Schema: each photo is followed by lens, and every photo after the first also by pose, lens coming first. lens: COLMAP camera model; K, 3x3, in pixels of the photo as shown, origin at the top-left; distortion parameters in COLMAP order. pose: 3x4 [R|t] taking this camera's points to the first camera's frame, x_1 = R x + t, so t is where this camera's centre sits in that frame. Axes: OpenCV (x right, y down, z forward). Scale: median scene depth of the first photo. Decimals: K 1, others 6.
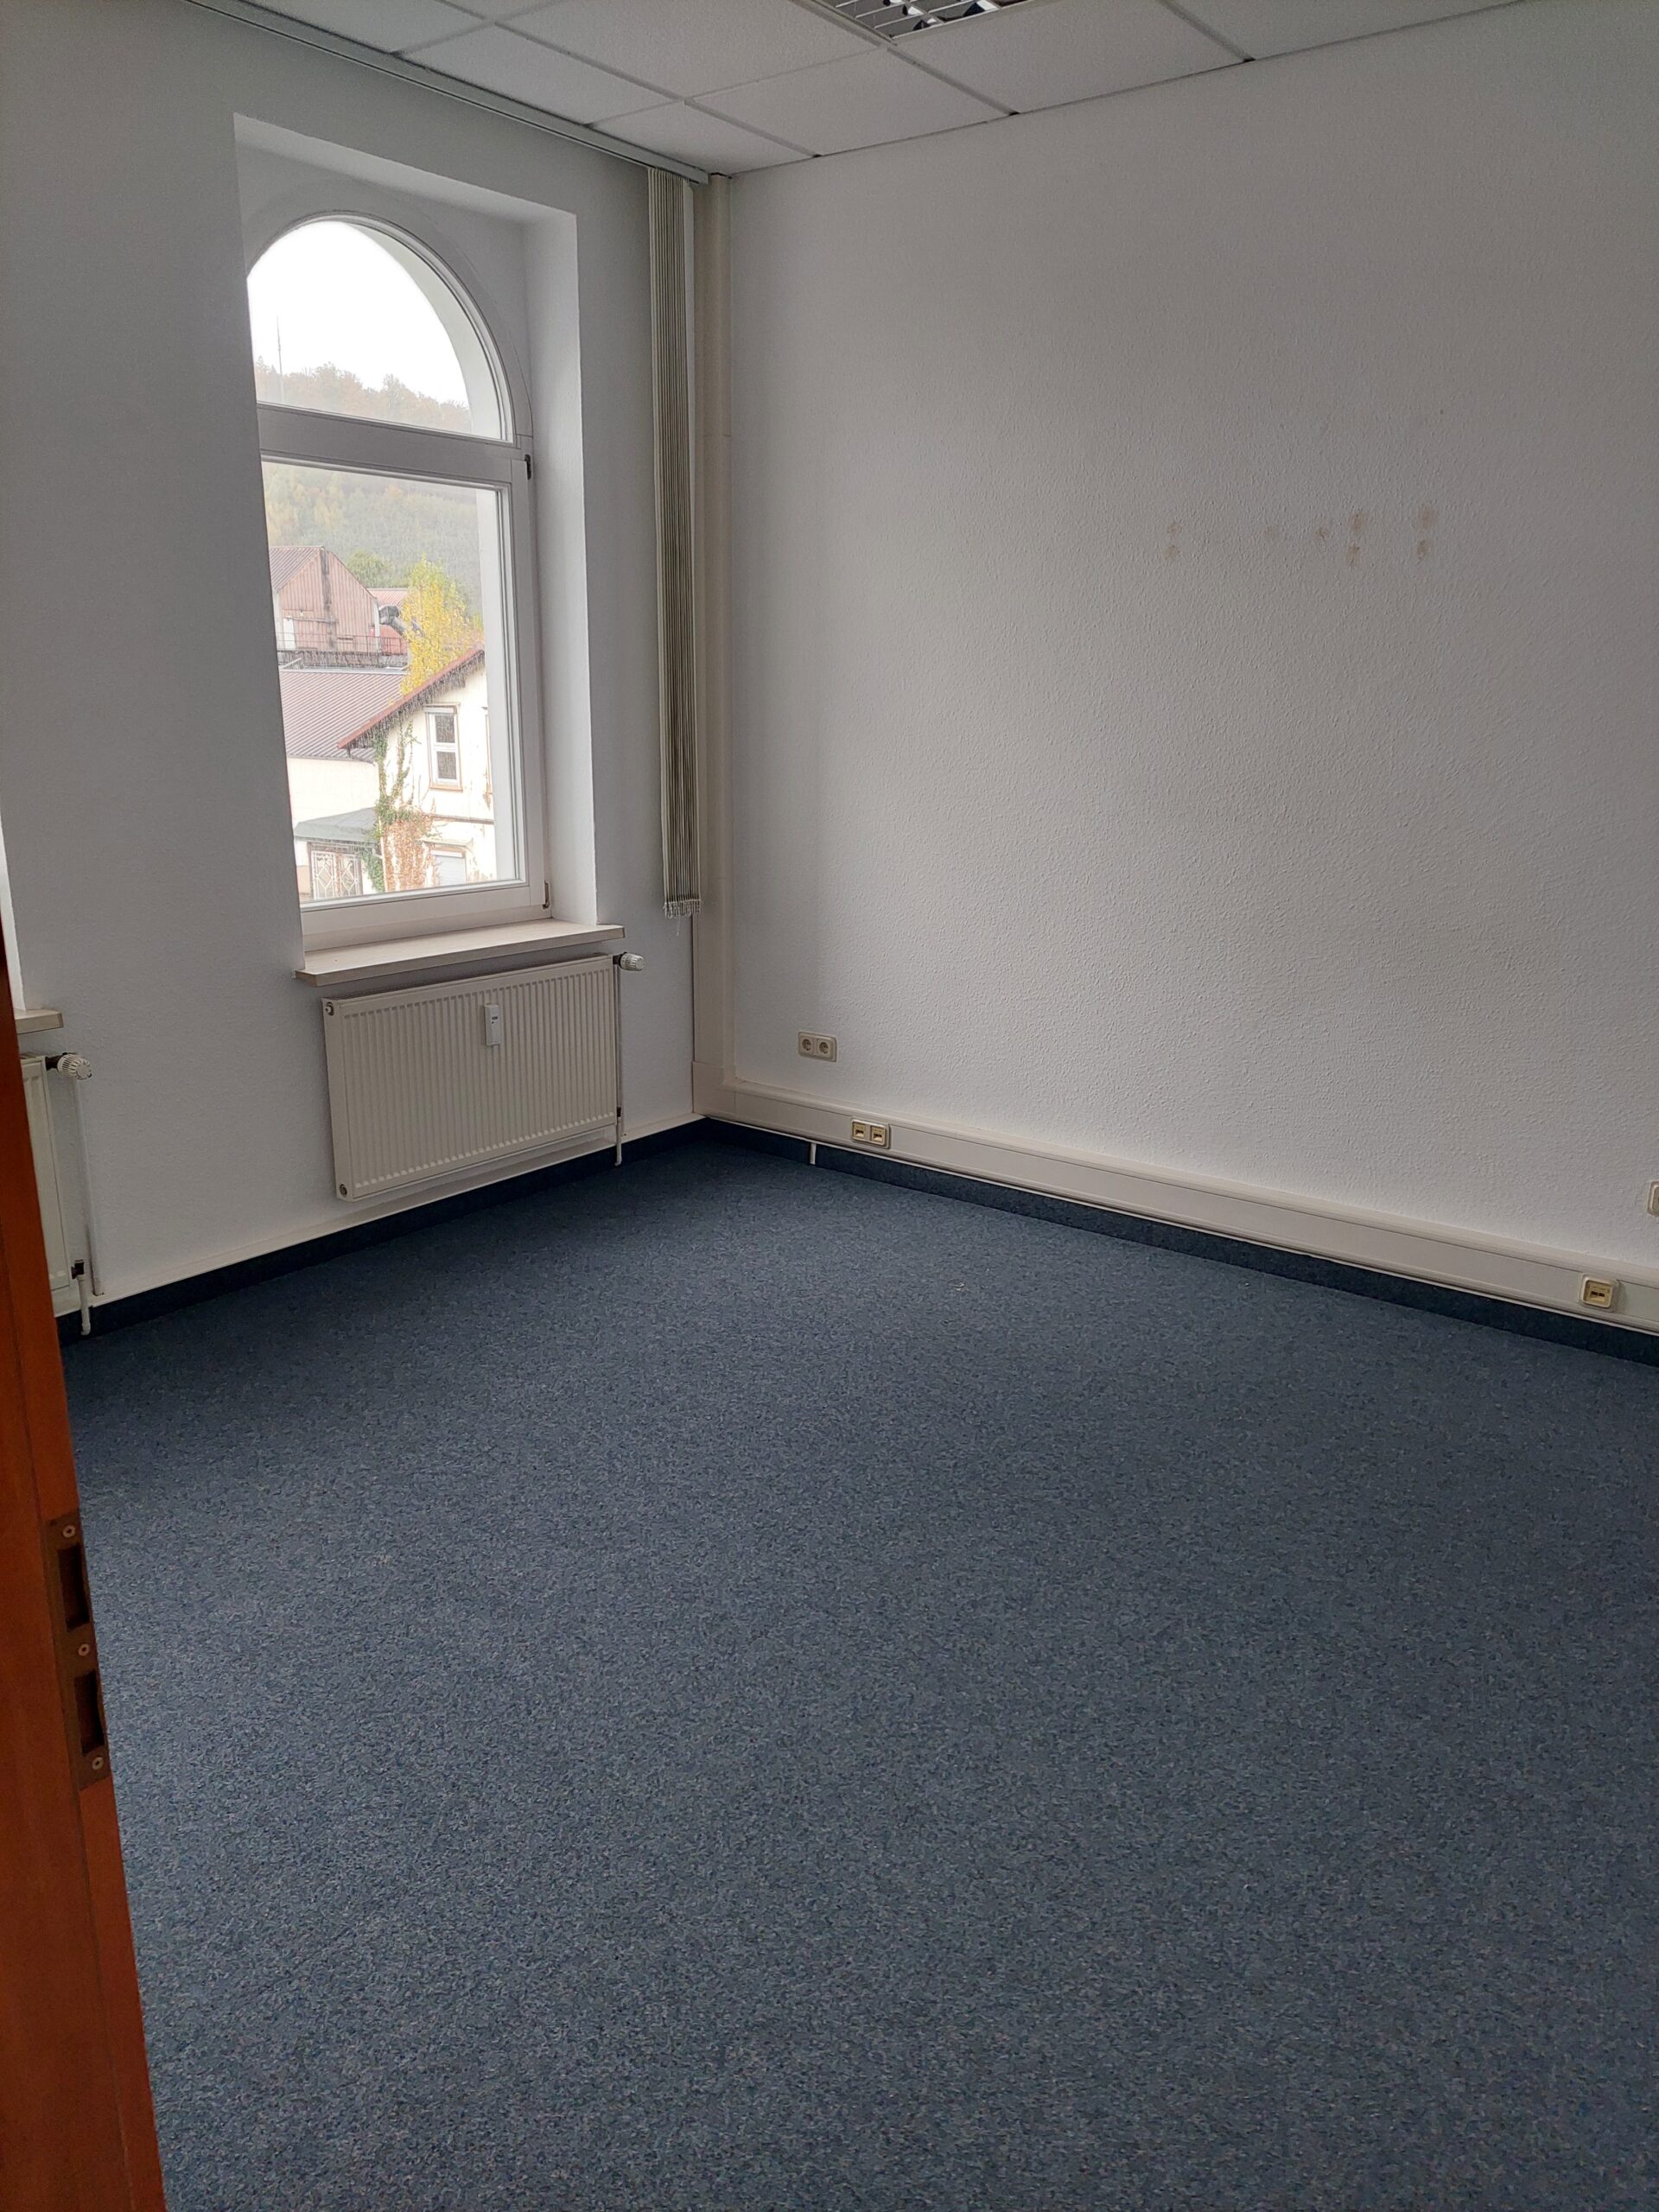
lens RADIAL K [[1581.2, 0, 829.4], [0, 1581.2, 1104.1], [0, 0, 1]] dist [-0.005045, -0.021596]
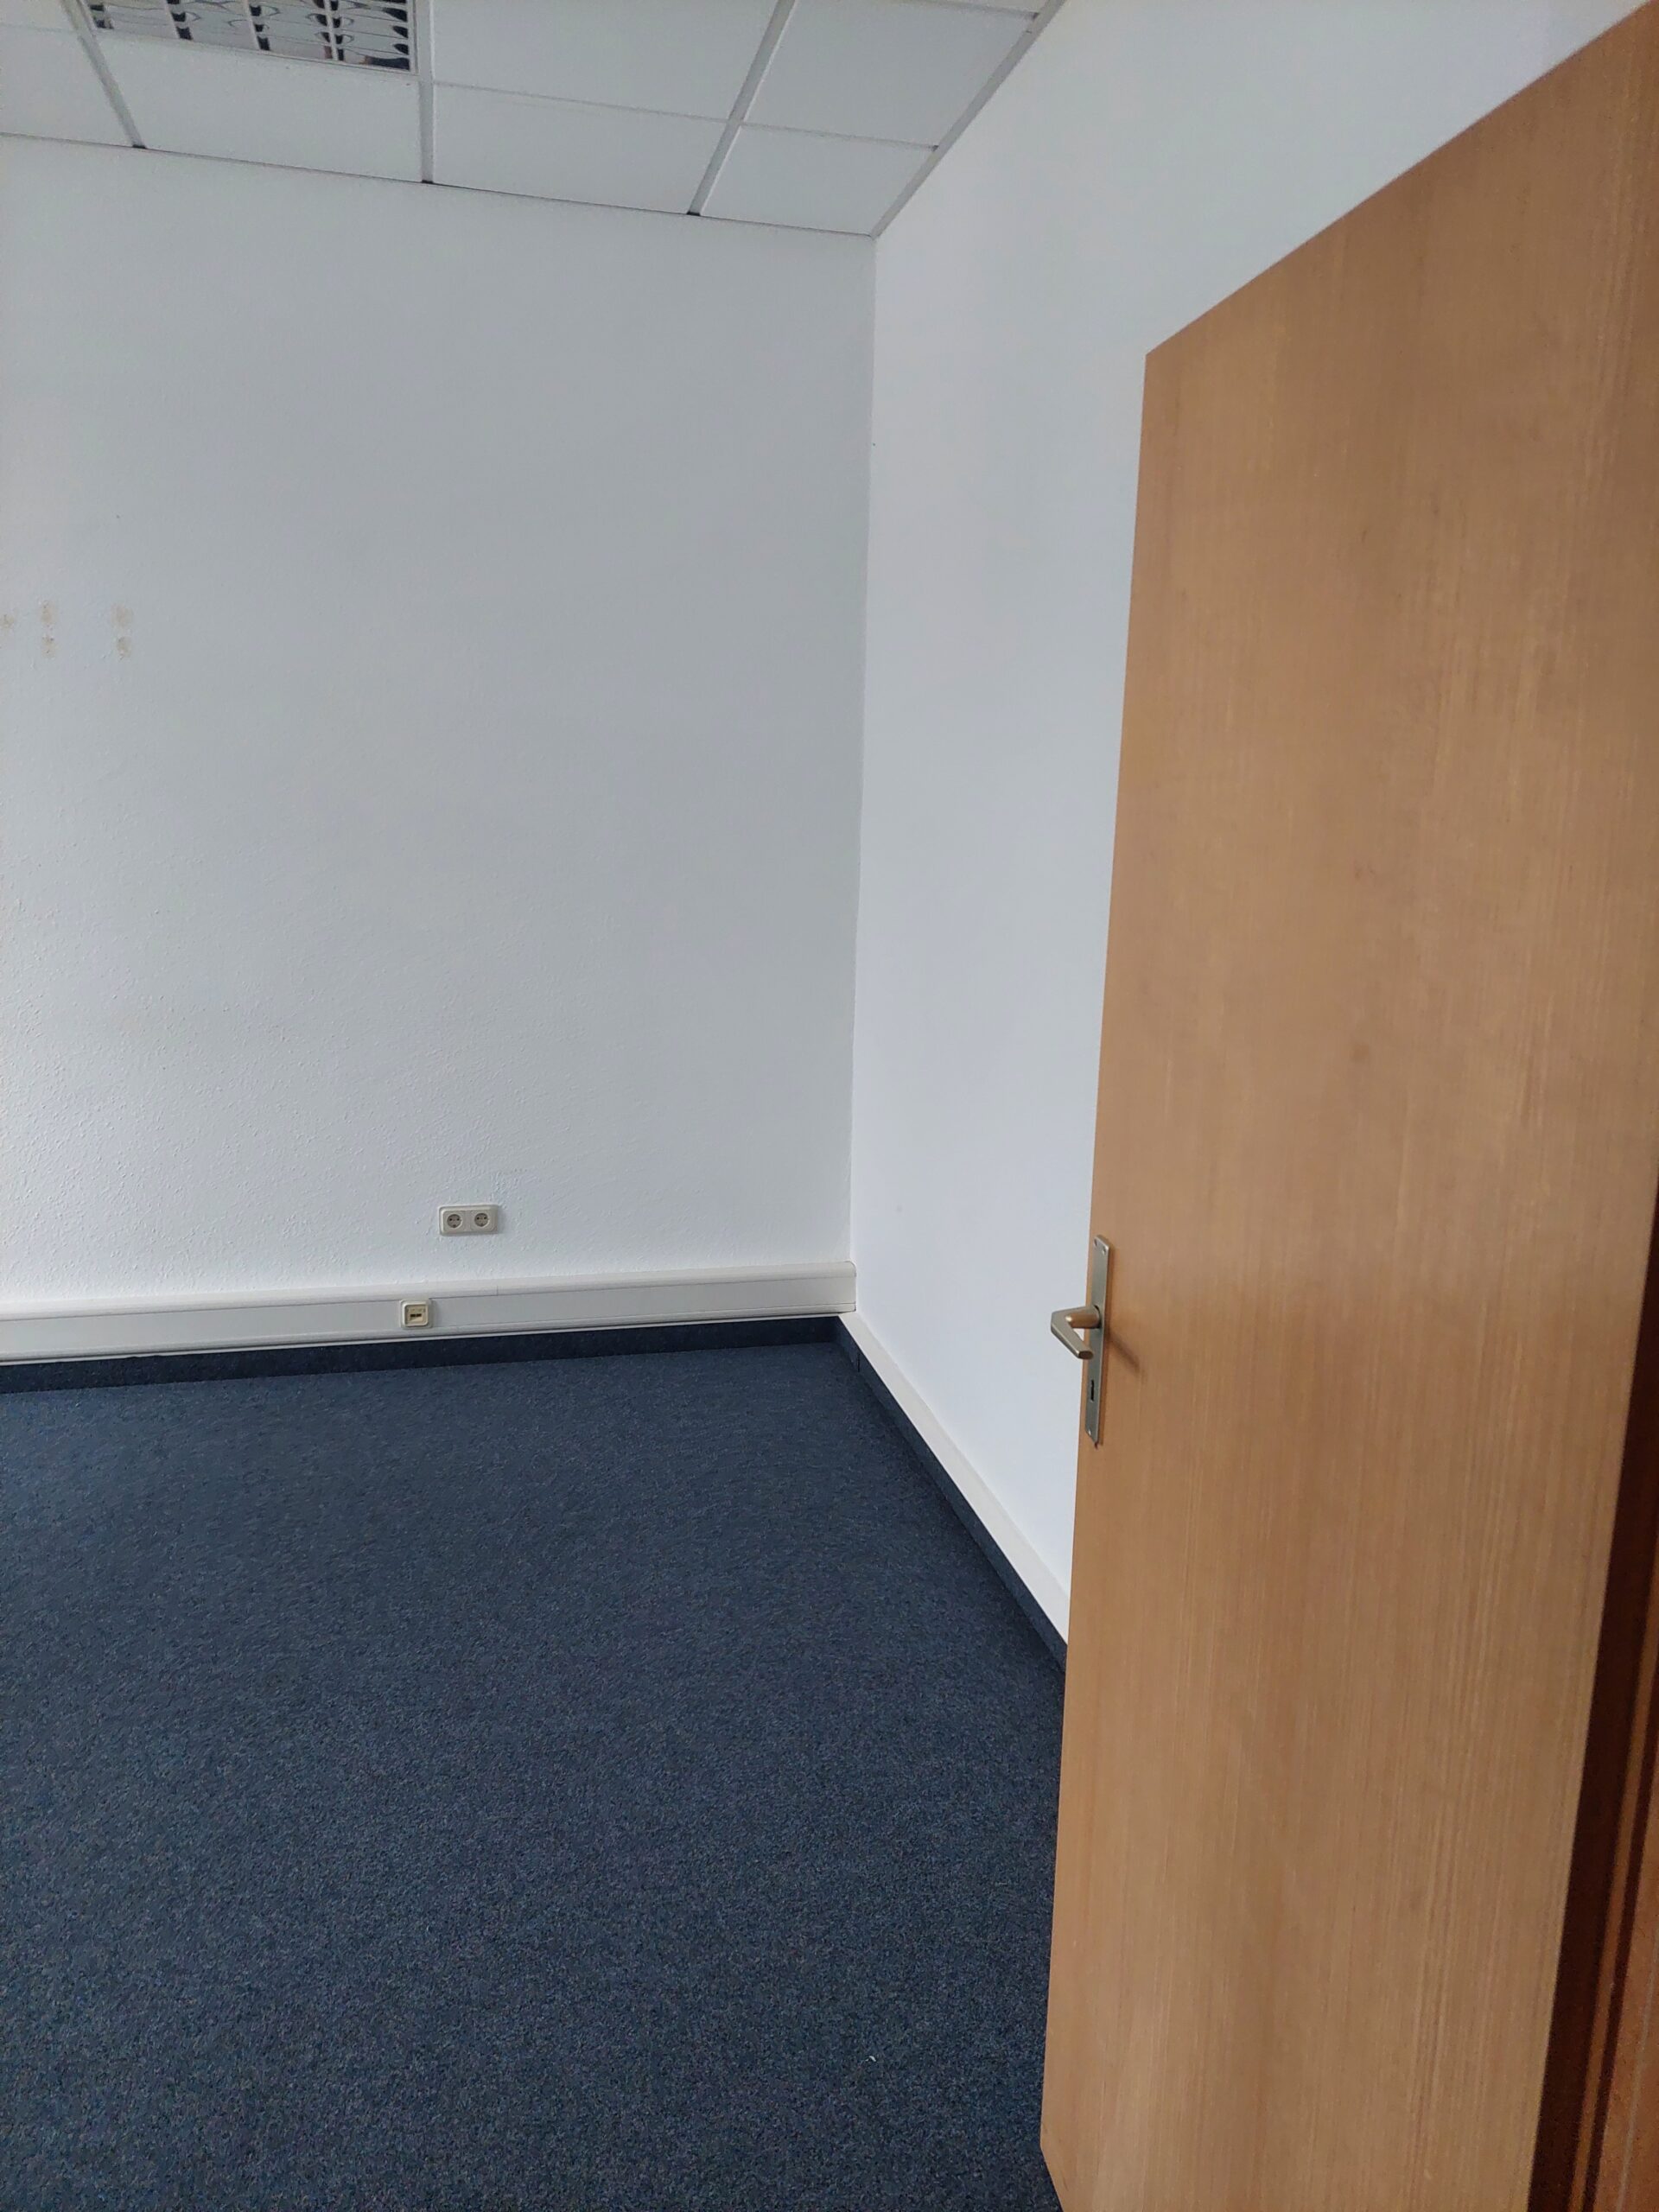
lens RADIAL K [[1581.2, 0, 830.6], [0, 1581.2, 1102.6], [0, 0, 1]] dist [-0.005045, -0.021596]
pose [[0.614524, -0.152281, 0.774061, -0.272252], [0.190201, 0.980848, 0.041962, -0.029274], [-0.765626, 0.121441, 0.631719, 0.067908]]
